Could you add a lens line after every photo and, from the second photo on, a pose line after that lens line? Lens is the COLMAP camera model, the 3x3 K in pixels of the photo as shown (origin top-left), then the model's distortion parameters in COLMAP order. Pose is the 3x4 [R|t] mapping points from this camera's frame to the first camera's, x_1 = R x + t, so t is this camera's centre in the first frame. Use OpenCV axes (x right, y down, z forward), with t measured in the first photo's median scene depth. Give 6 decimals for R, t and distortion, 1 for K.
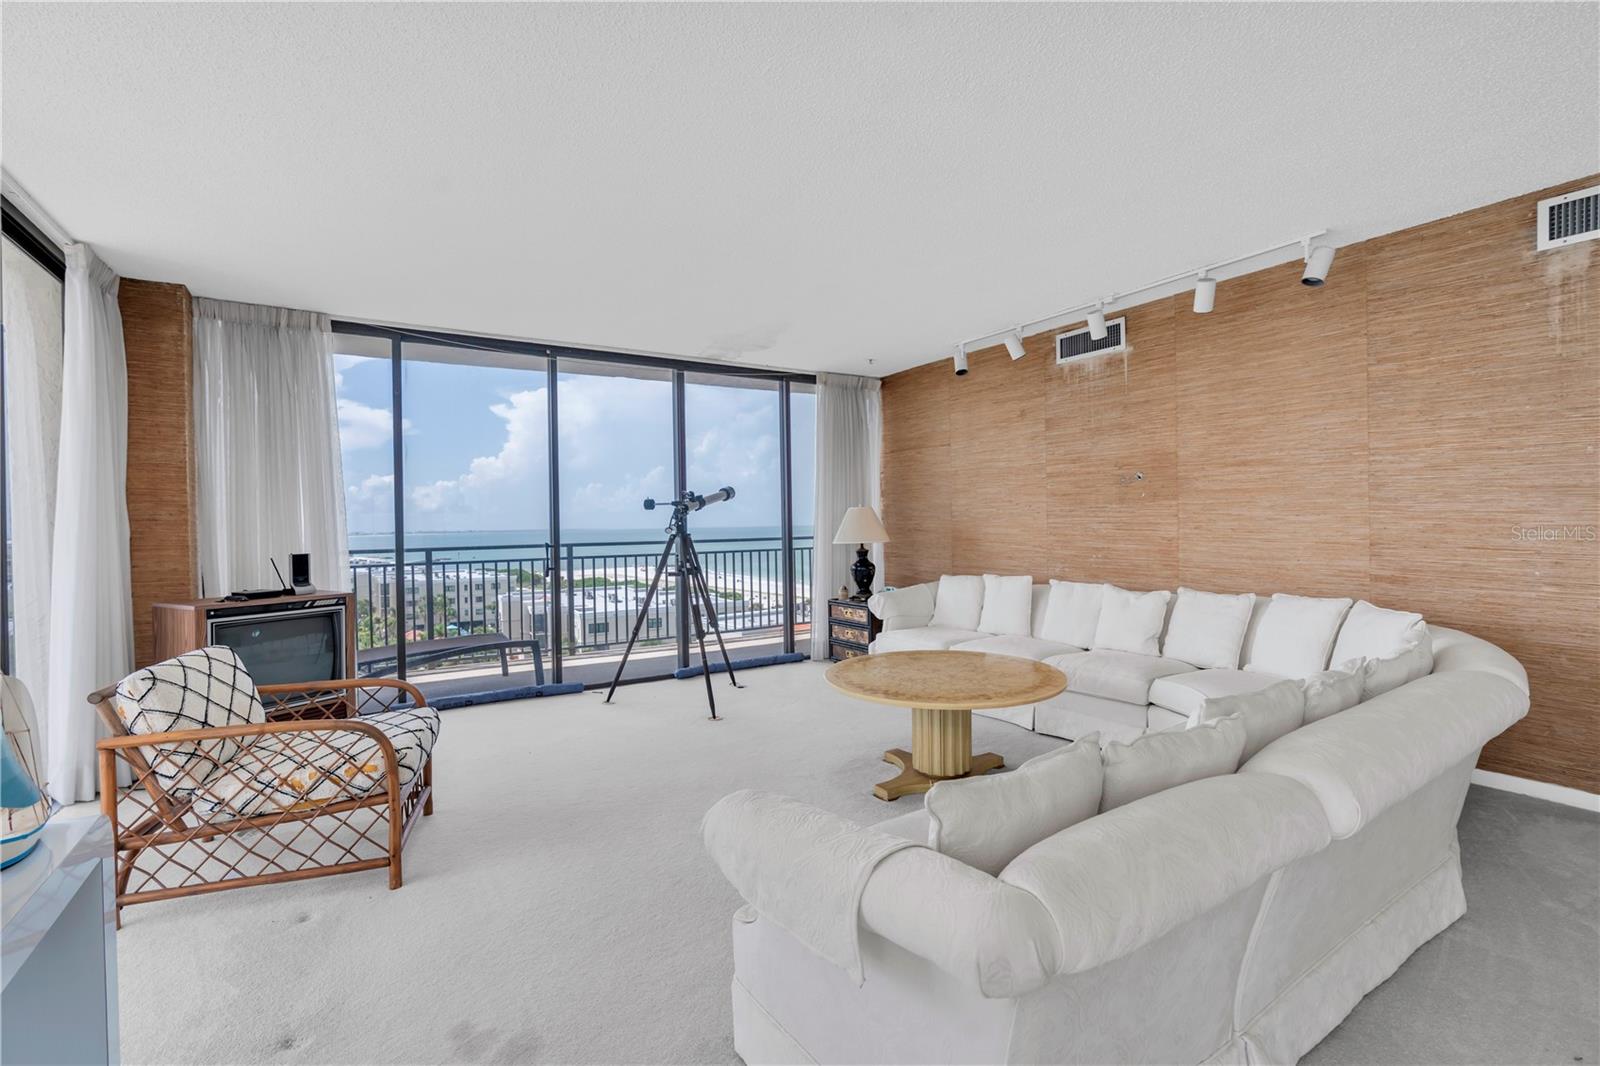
lens RADIAL K [[714.2, 0, 788.5], [0, 714.2, 525.1], [0, 0, 1]] dist [-0.004691, 0.002844]
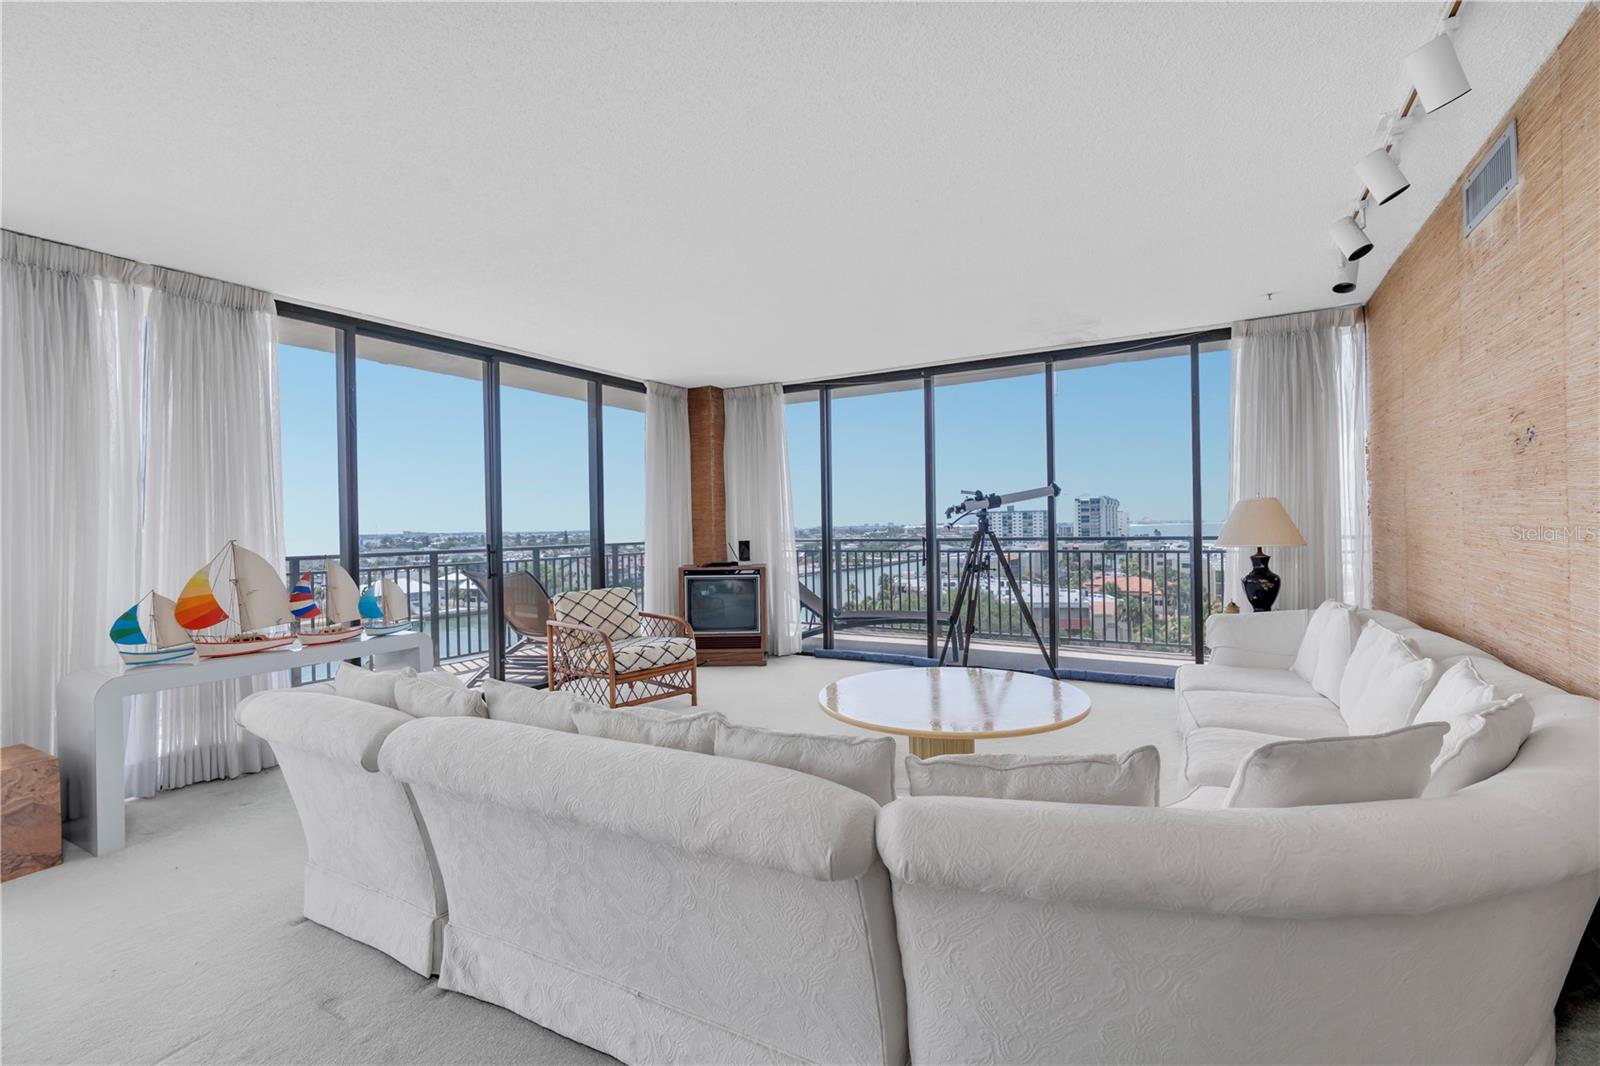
lens RADIAL K [[714.2, 0, 797.6], [0, 714.2, 524.6], [0, 0, 1]] dist [-0.004691, 0.002844]
pose [[0.464418, 0.009600, -0.885564, 0.740784], [0.007374, 0.999865, 0.014706, -0.017839], [0.885586, -0.013359, 0.464284, 0.336488]]
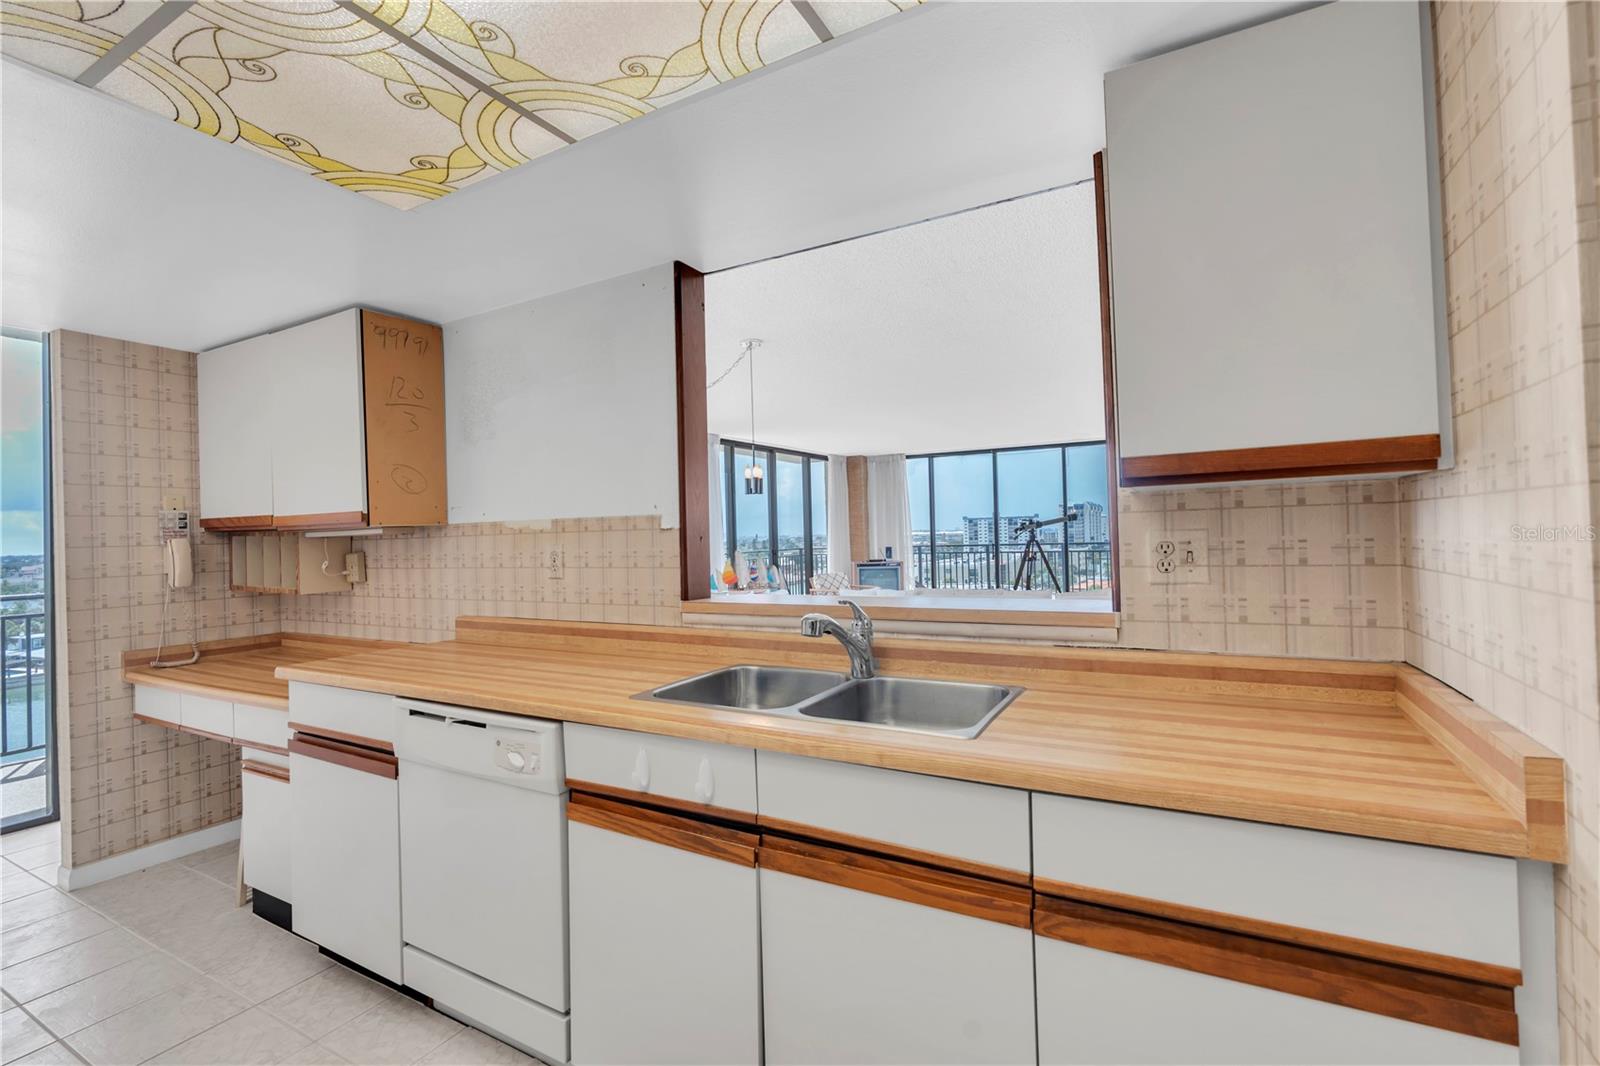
lens RADIAL K [[714.2, 0, 797.9], [0, 714.2, 525.6], [0, 0, 1]] dist [-0.004691, 0.002844]
pose [[0.481932, -0.002702, -0.876205, 1.473594], [0.015541, 0.999864, 0.005464, -0.059060], [0.876071, -0.016250, 0.481908, -0.603140]]
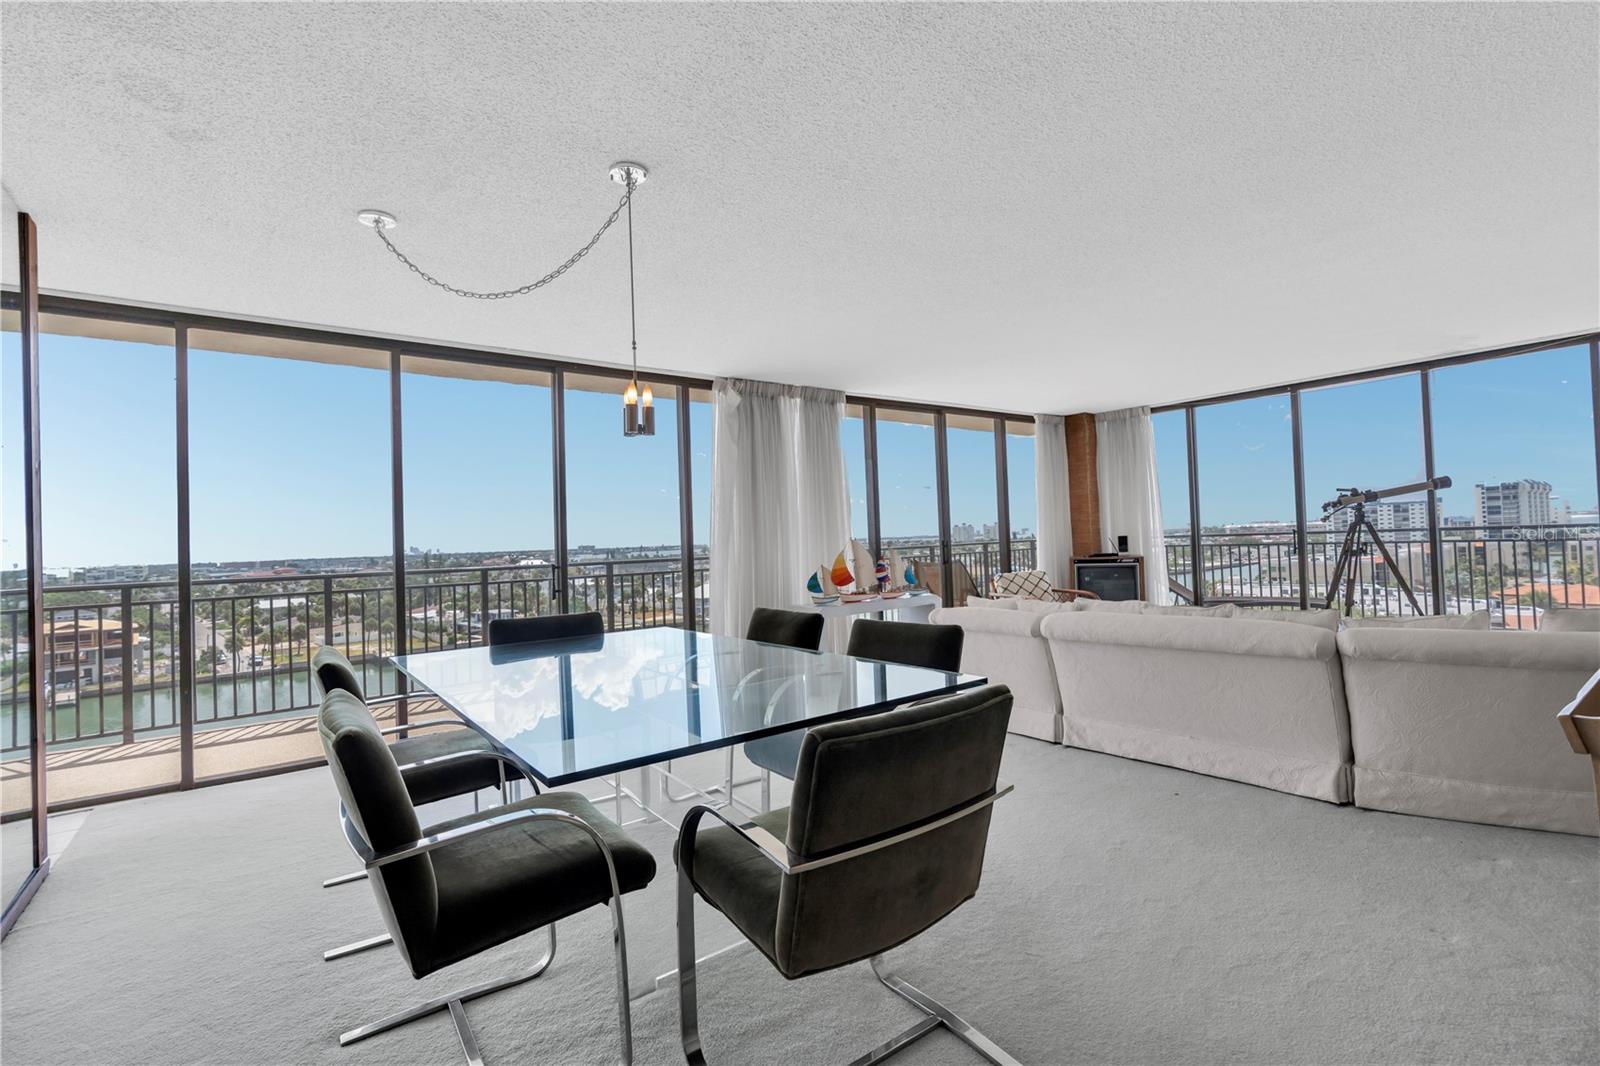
lens RADIAL K [[714.2, 0, 802.4], [0, 714.2, 525.7], [0, 0, 1]] dist [-0.004691, 0.002844]
pose [[0.095405, -0.003369, -0.995433, 1.136821], [0.035757, 0.999360, 0.000045, -0.019308], [0.994796, -0.035598, 0.095464, -0.076415]]
